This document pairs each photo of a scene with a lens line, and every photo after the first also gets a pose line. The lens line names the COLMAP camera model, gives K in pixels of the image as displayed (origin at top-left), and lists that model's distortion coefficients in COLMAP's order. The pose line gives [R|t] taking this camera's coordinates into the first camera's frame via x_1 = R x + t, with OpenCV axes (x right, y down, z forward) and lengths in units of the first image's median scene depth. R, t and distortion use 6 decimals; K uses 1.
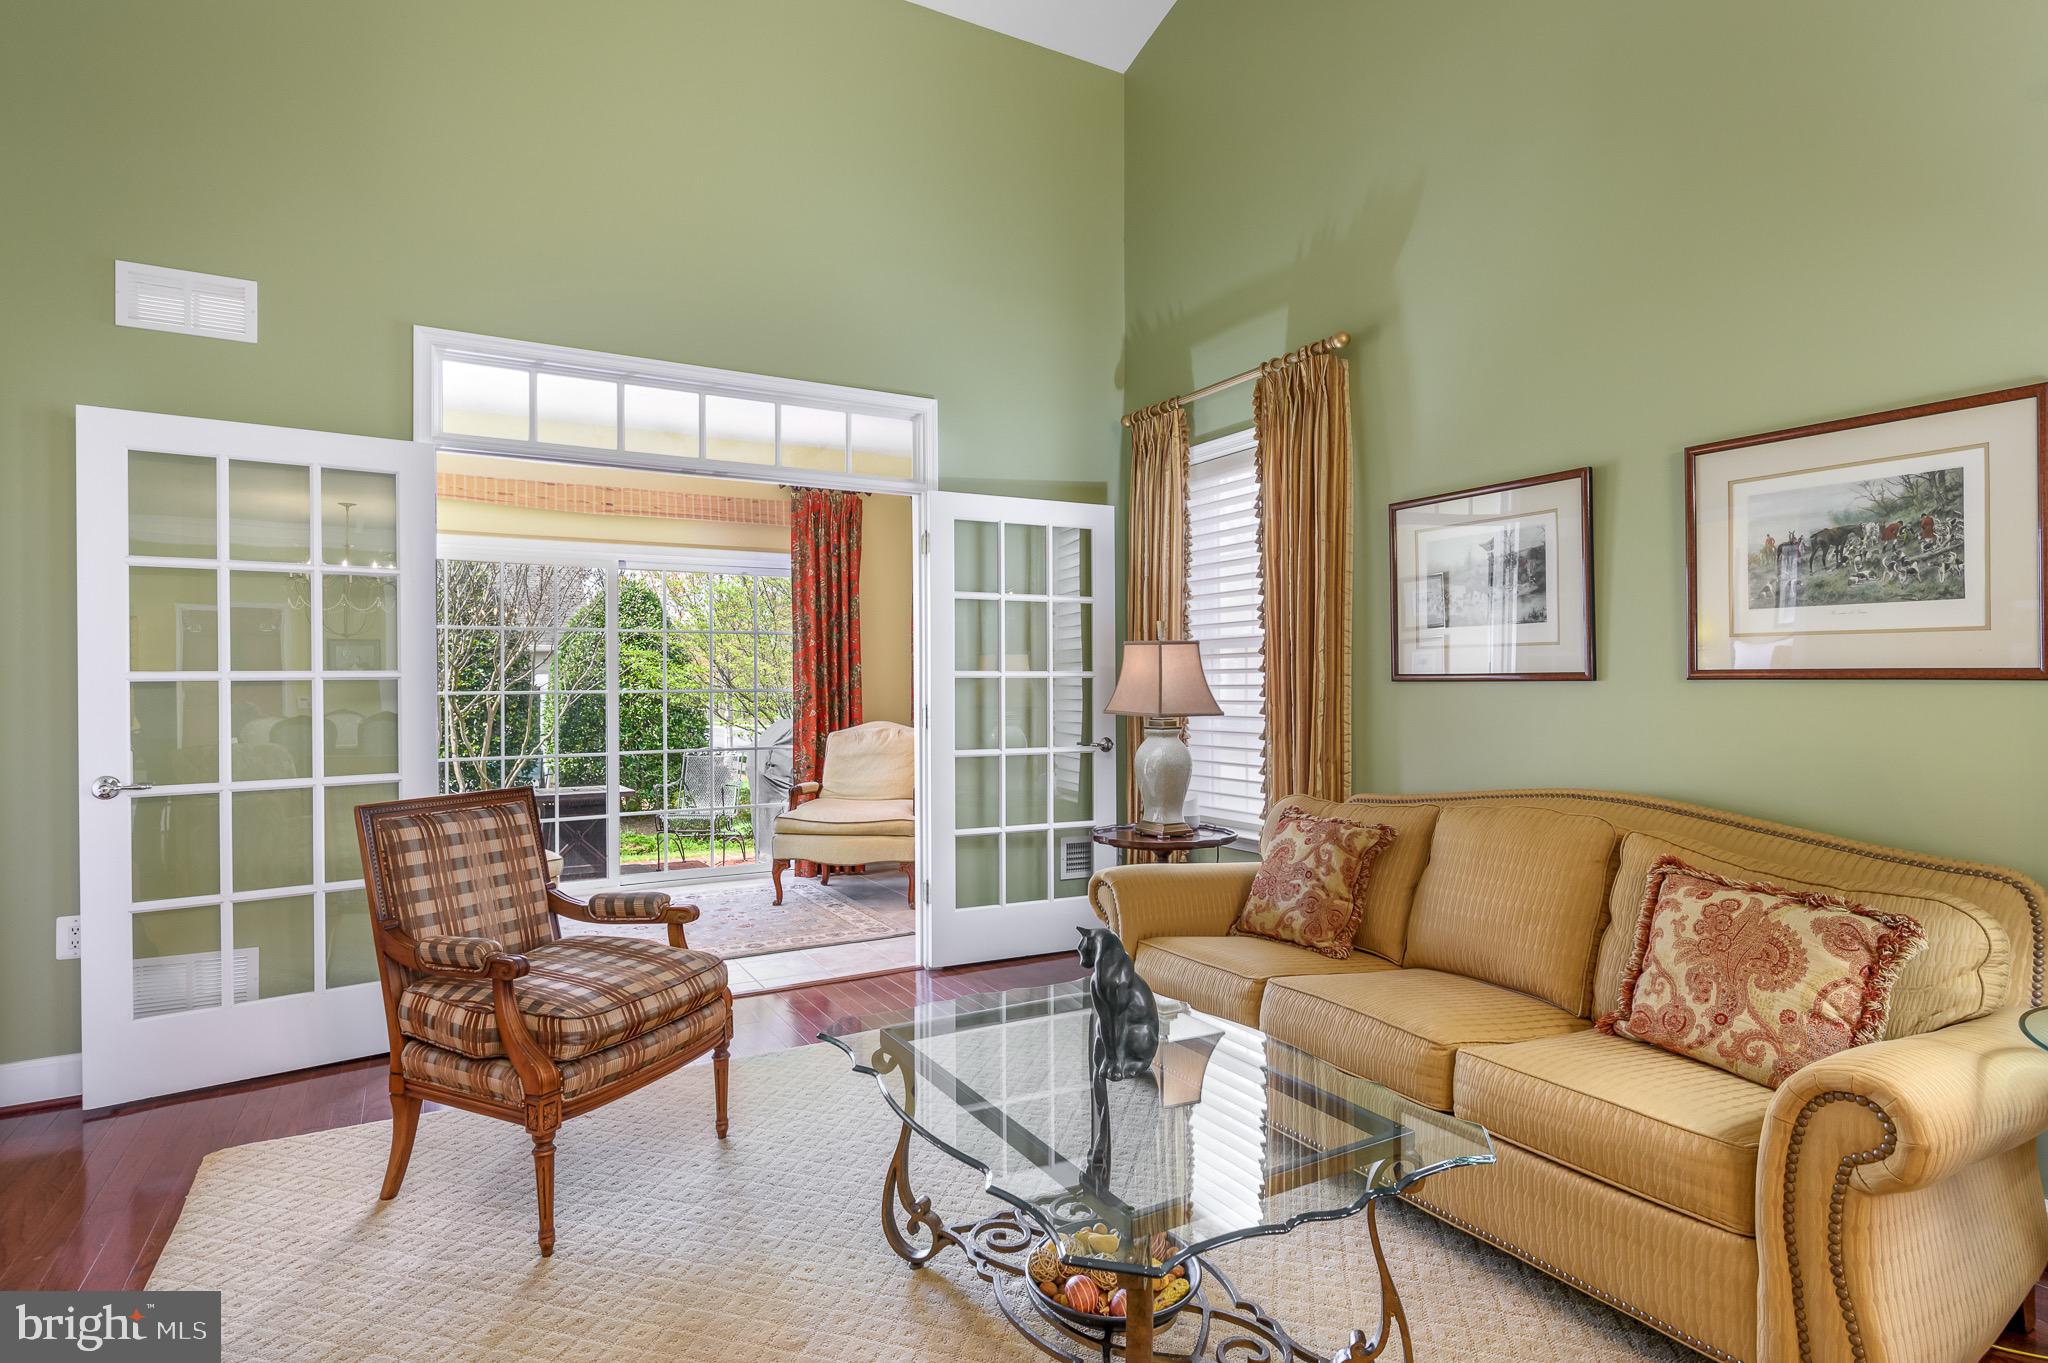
lens RADIAL K [[1042.6, 0, 1028.5], [0, 1042.6, 682.4], [0, 0, 1]] dist [-0.001289, 0.000417]
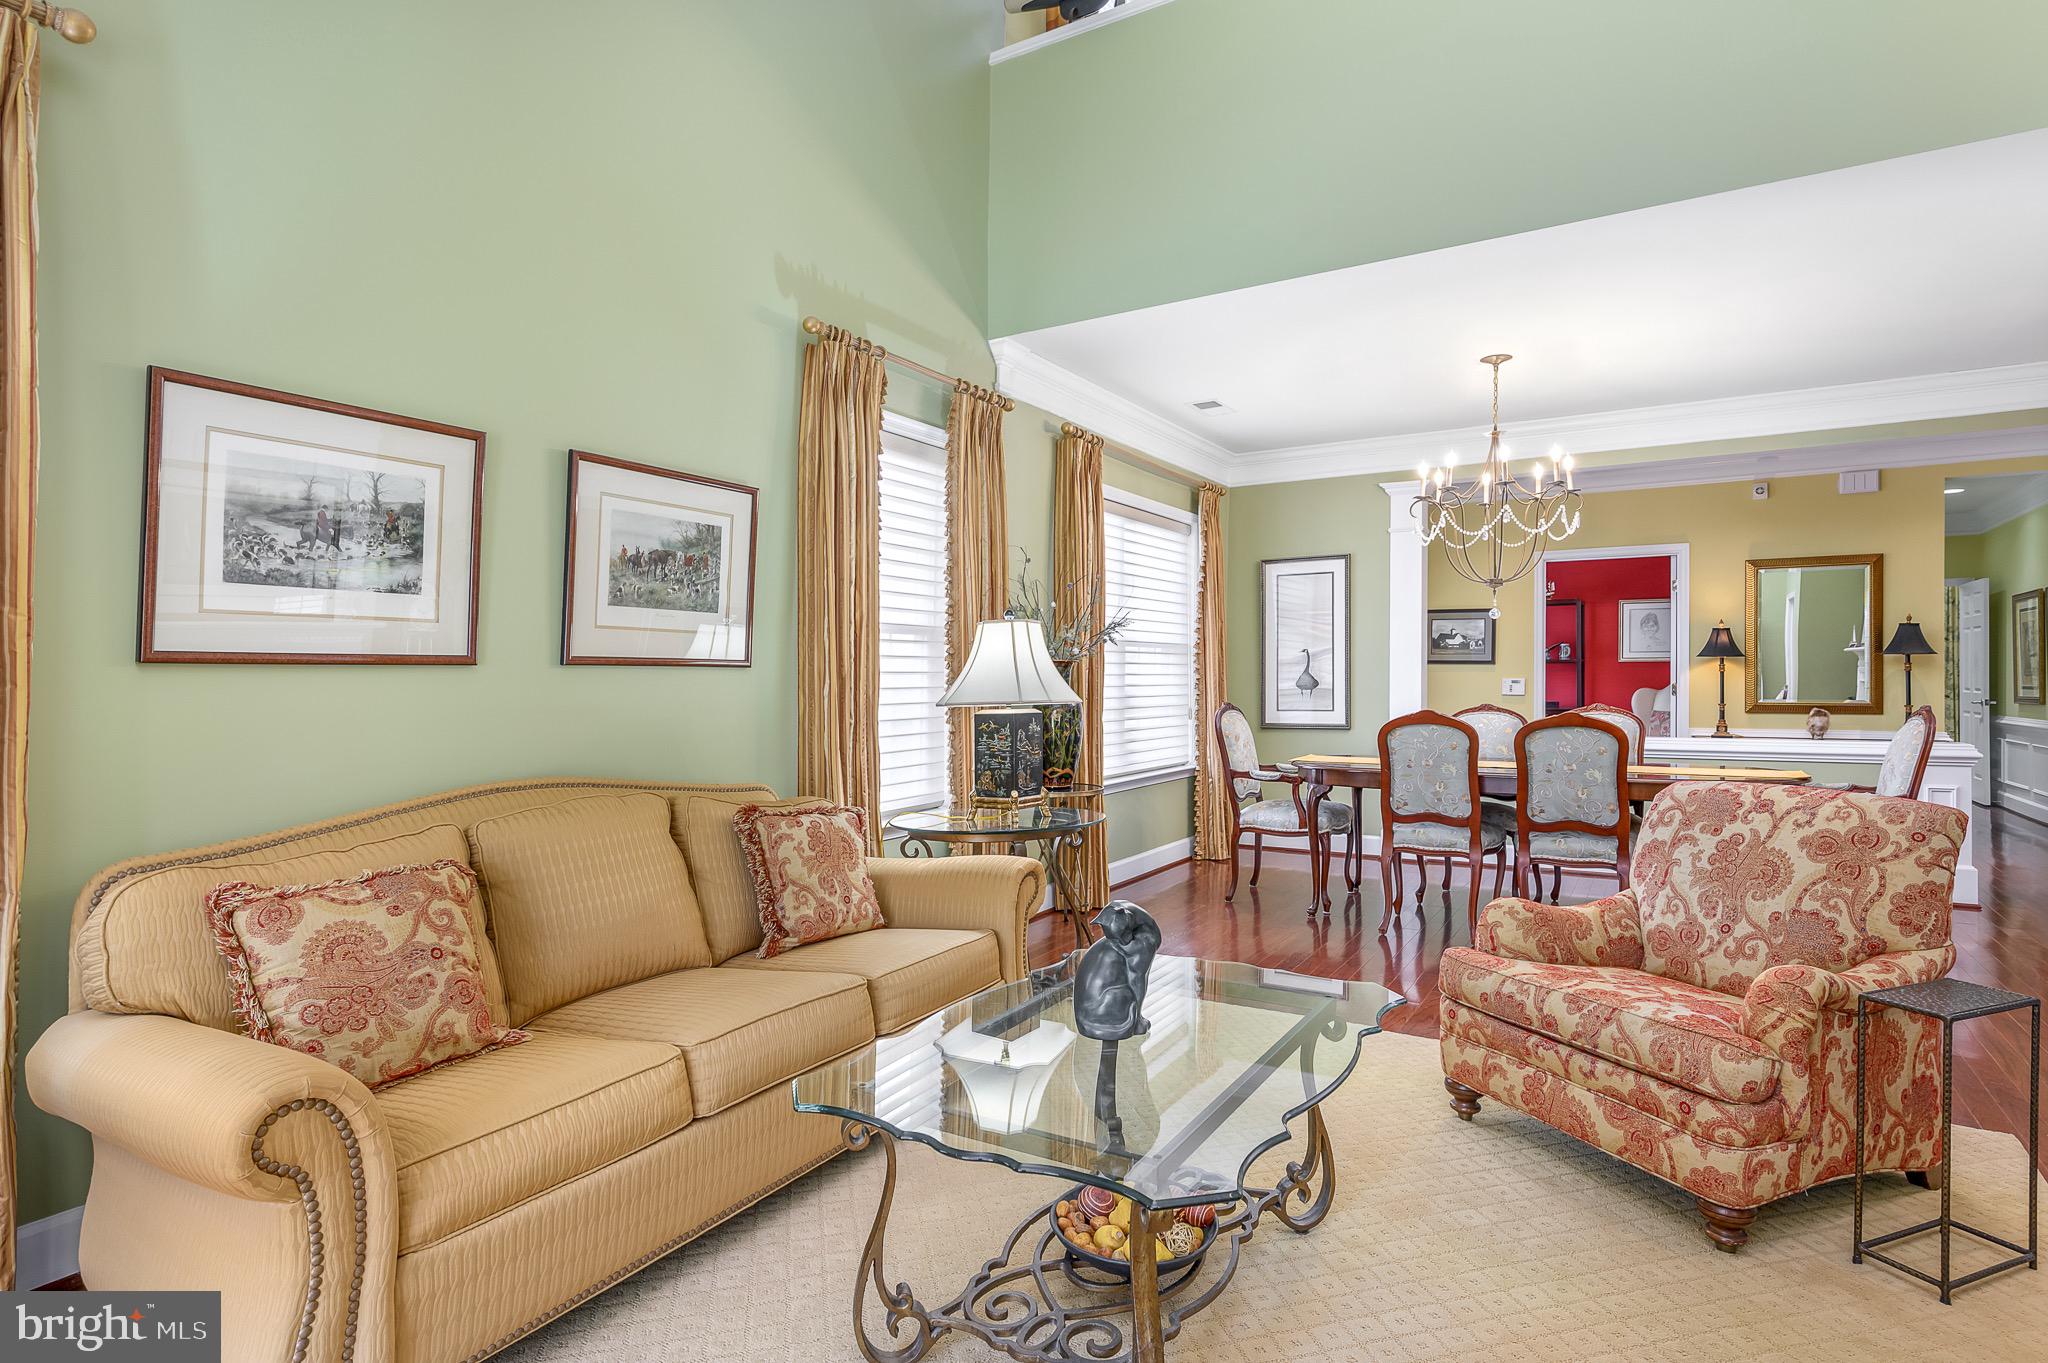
lens RADIAL K [[1042.6, 0, 1017.4], [0, 1042.6, 682.9], [0, 0, 1]] dist [-0.001289, 0.000417]
pose [[-0.463045, -0.001645, 0.886333, -0.471707], [0.005751, 0.999972, 0.004860, 0.011813], [-0.886316, 0.007348, -0.463022, 0.954905]]
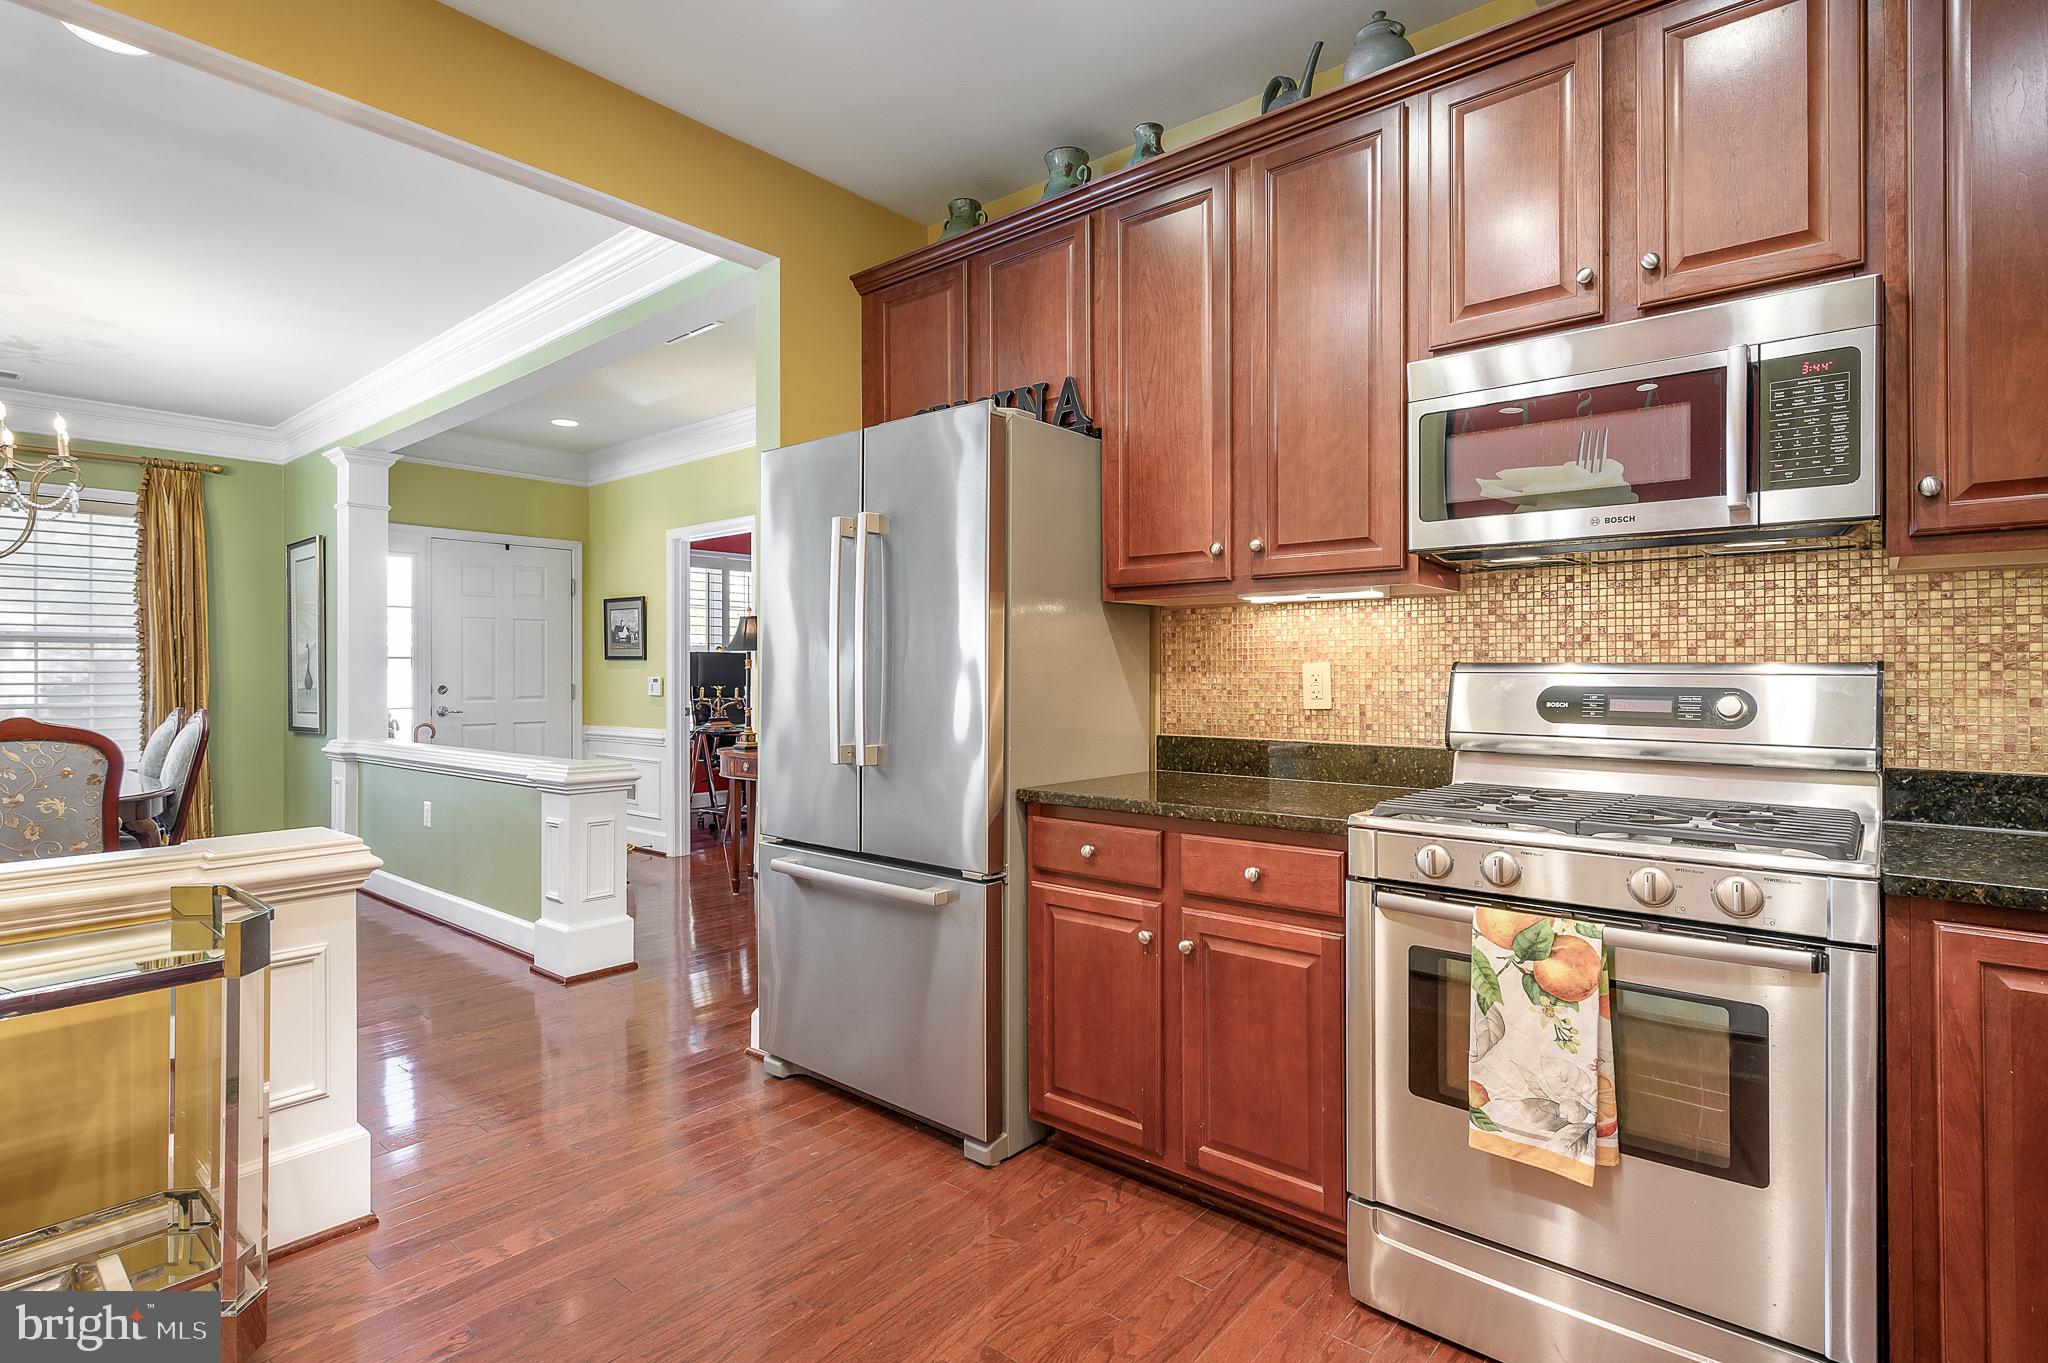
lens RADIAL K [[981.7, 0, 1031.1], [0, 981.7, 668.0], [0, 0, 1]] dist [-0.004443, 0.002430]
pose [[-0.340800, 0.006230, 0.940115, -1.000104], [0.005179, 0.999975, -0.004750, 0.015576], [-0.940122, 0.003251, -0.340824, -1.298077]]
